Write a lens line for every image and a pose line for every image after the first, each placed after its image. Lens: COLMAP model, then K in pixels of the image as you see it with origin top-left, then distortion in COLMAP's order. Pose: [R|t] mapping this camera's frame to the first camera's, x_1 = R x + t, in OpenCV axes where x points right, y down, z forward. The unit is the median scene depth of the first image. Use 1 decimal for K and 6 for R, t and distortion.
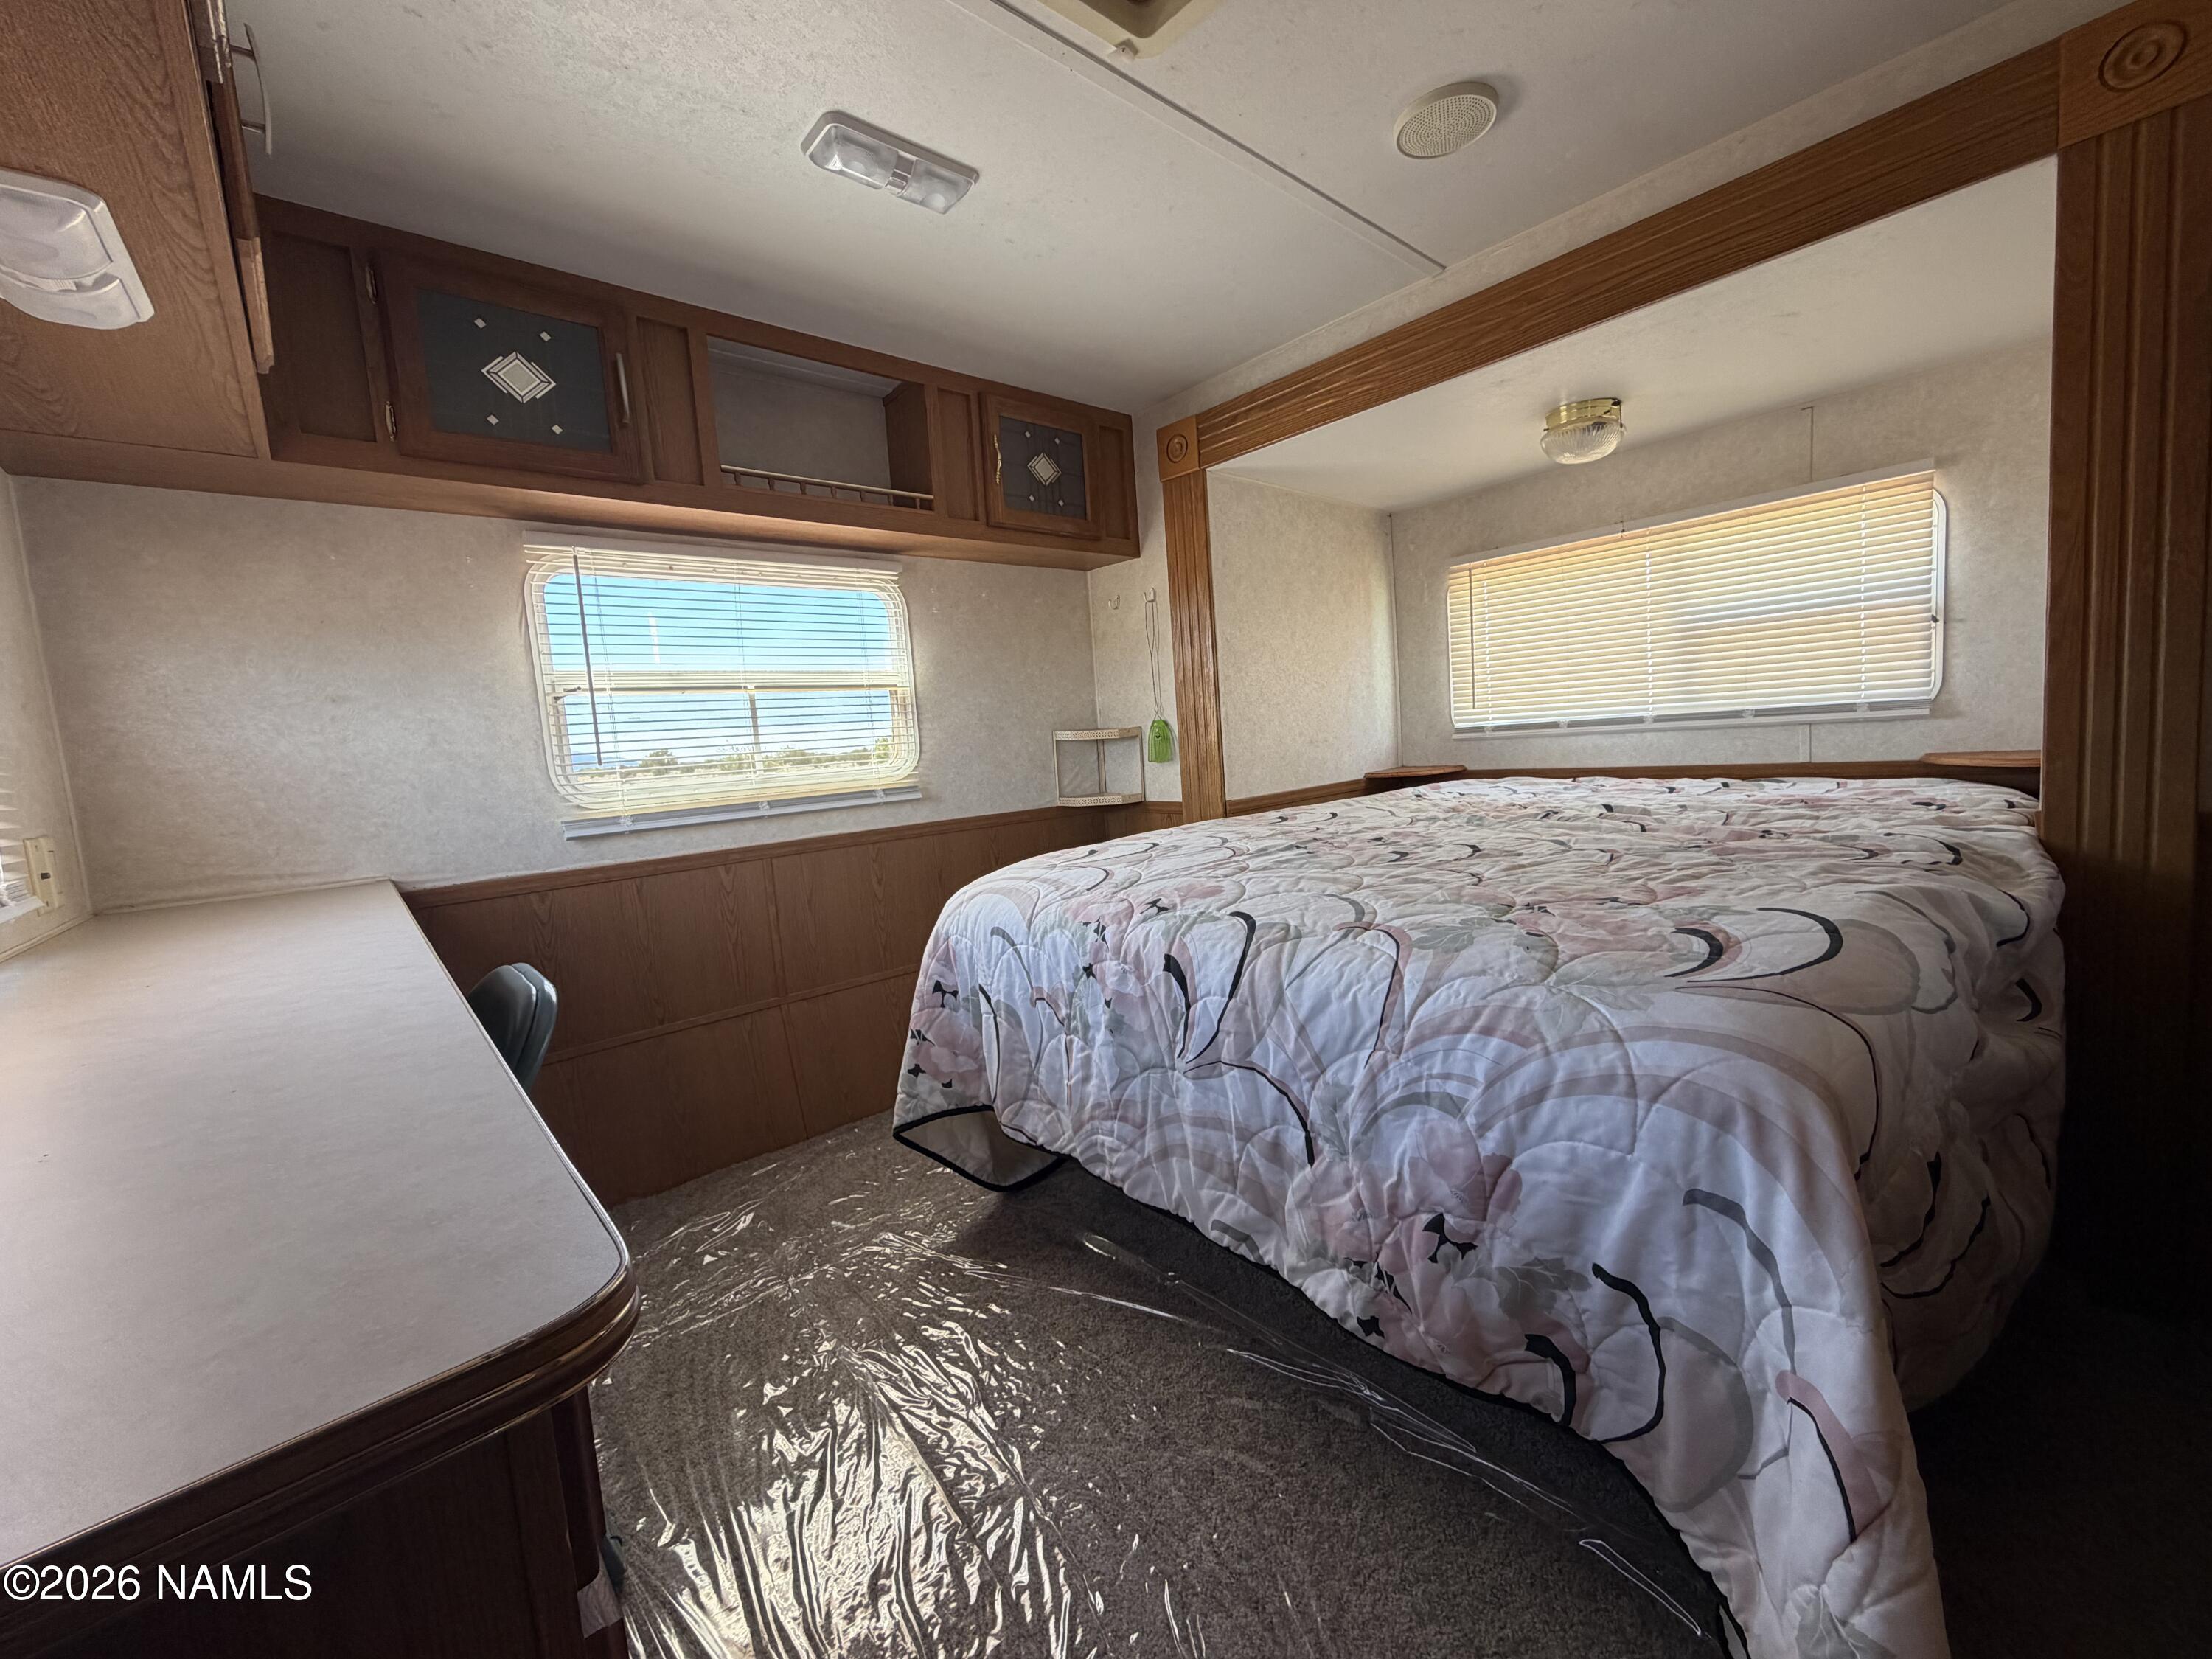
lens RADIAL K [[881.8, 0, 1097.7], [0, 881.8, 823.4], [0, 0, 1]] dist [-0.000797, 0.000219]
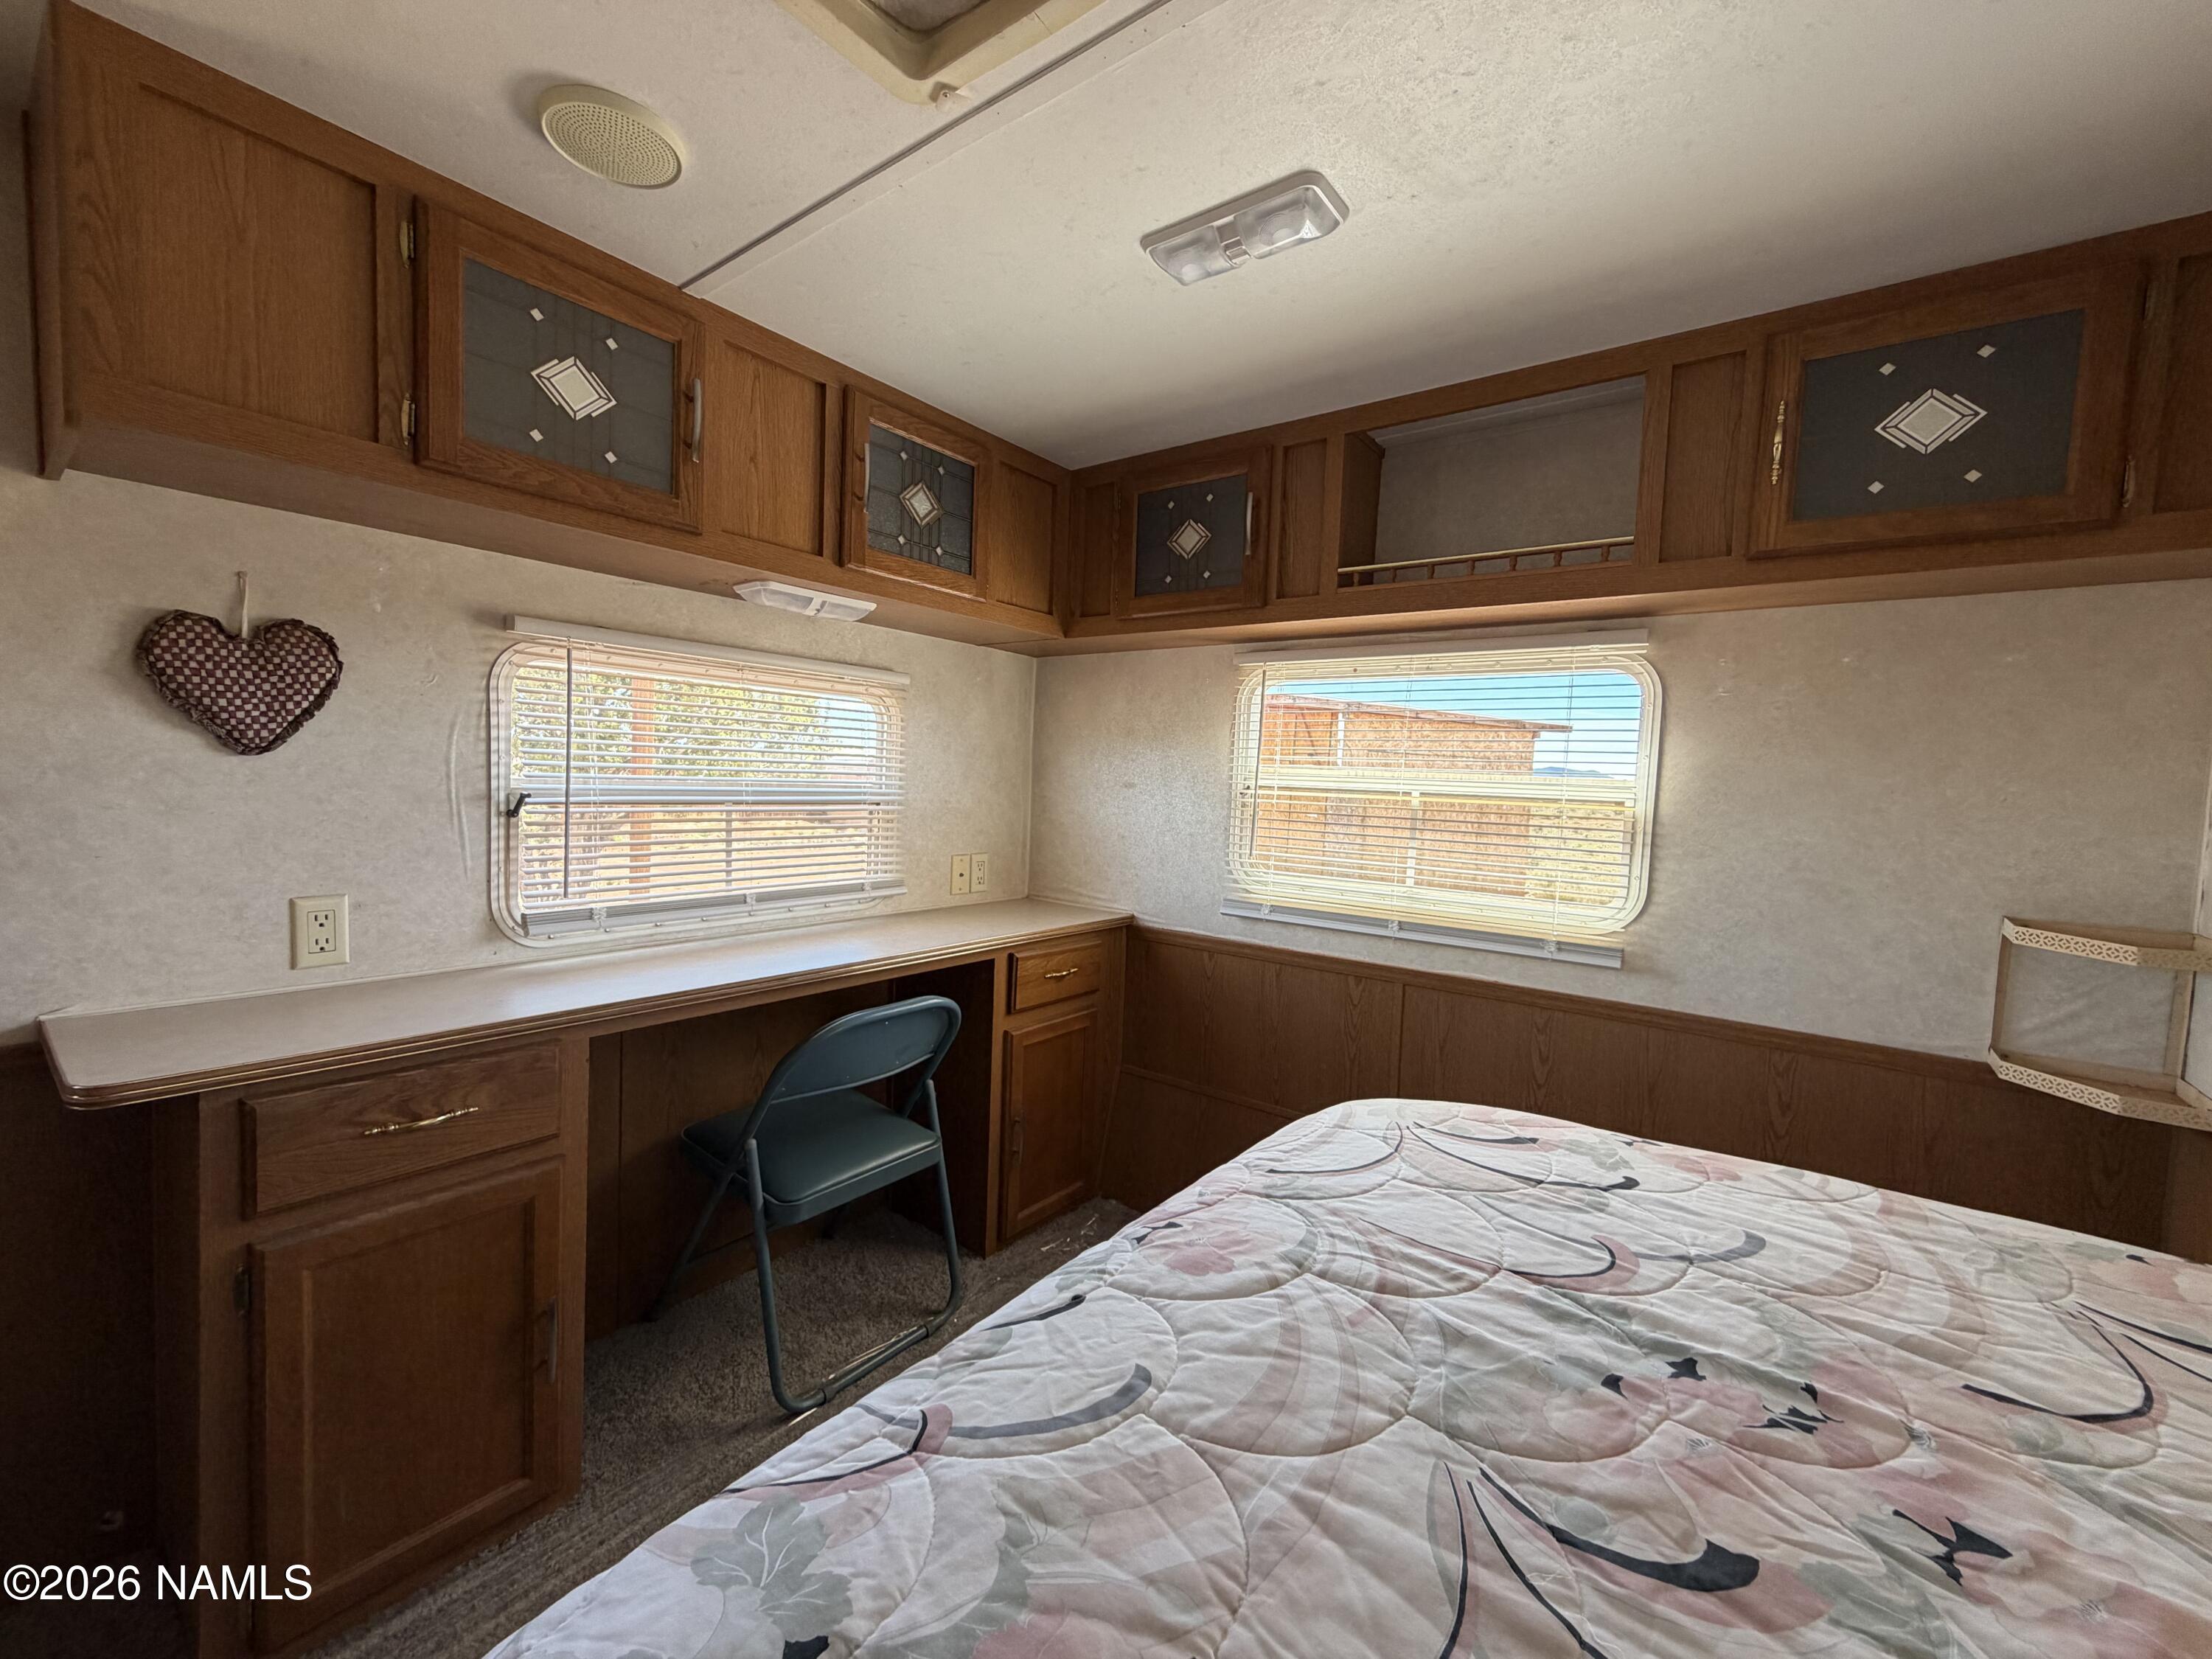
lens RADIAL K [[881.8, 0, 1097.7], [0, 881.8, 823.4], [0, 0, 1]] dist [-0.000797, 0.000219]
pose [[0.197019, 0.132977, -0.971339, 0.391265], [-0.144401, 0.983889, 0.105406, -0.161425], [0.969707, 0.119496, 0.213047, 0.468248]]
